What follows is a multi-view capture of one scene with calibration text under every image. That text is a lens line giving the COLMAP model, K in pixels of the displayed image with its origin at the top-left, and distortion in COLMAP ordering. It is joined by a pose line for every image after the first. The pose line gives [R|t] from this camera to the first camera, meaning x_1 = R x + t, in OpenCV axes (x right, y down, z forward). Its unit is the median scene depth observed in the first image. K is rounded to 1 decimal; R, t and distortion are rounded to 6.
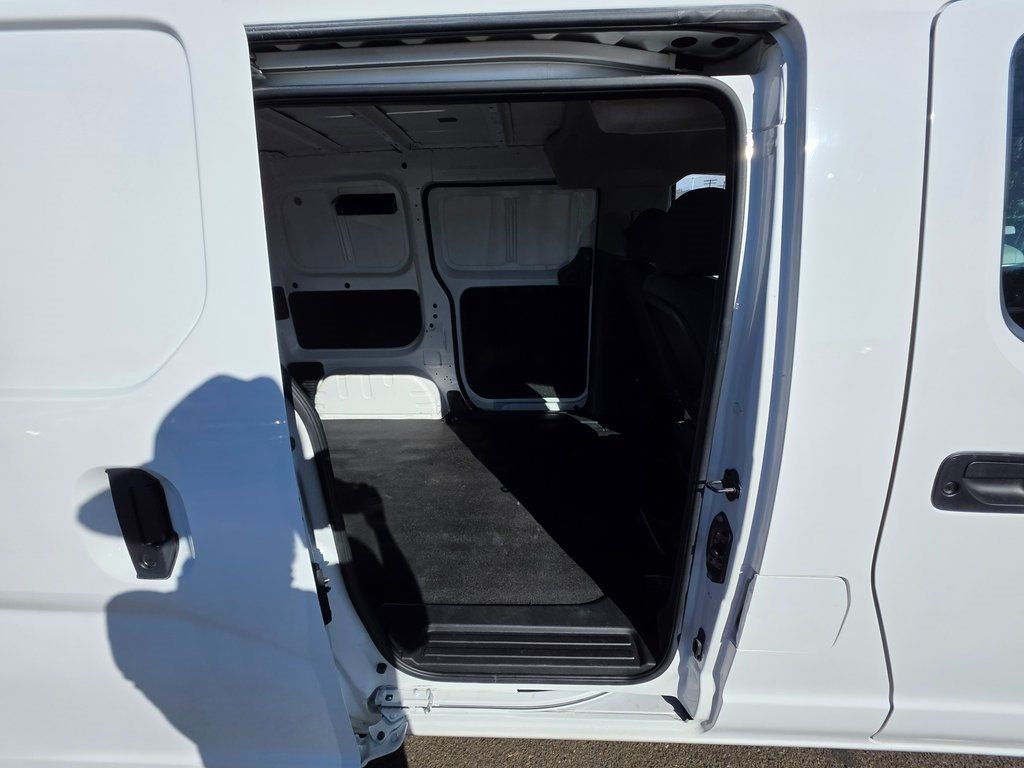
lens RADIAL K [[406.3, 0, 513.4], [0, 406.3, 383.0], [0, 0, 1]] dist [0.005554, 0.000298]
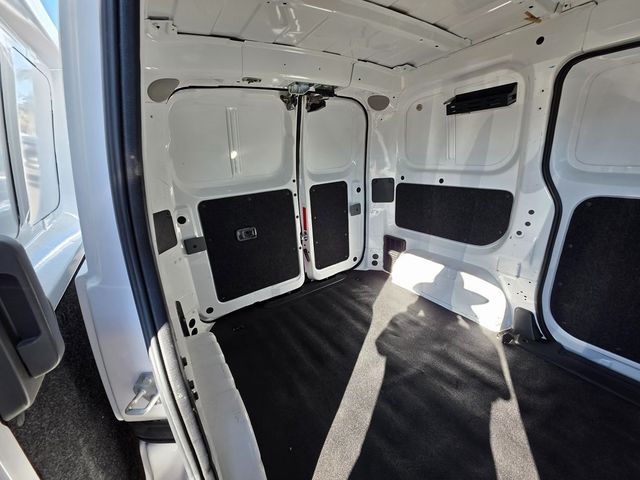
lens RADIAL K [[253.9, 0, 322.5], [0, 253.9, 240.3], [0, 0, 1]] dist [0.005554, 0.000298]
pose [[0.590626, 0.255143, -0.765547, -0.026191], [-0.251914, 0.959583, 0.125459, -0.087967], [0.766616, 0.118753, 0.631029, 0.326309]]
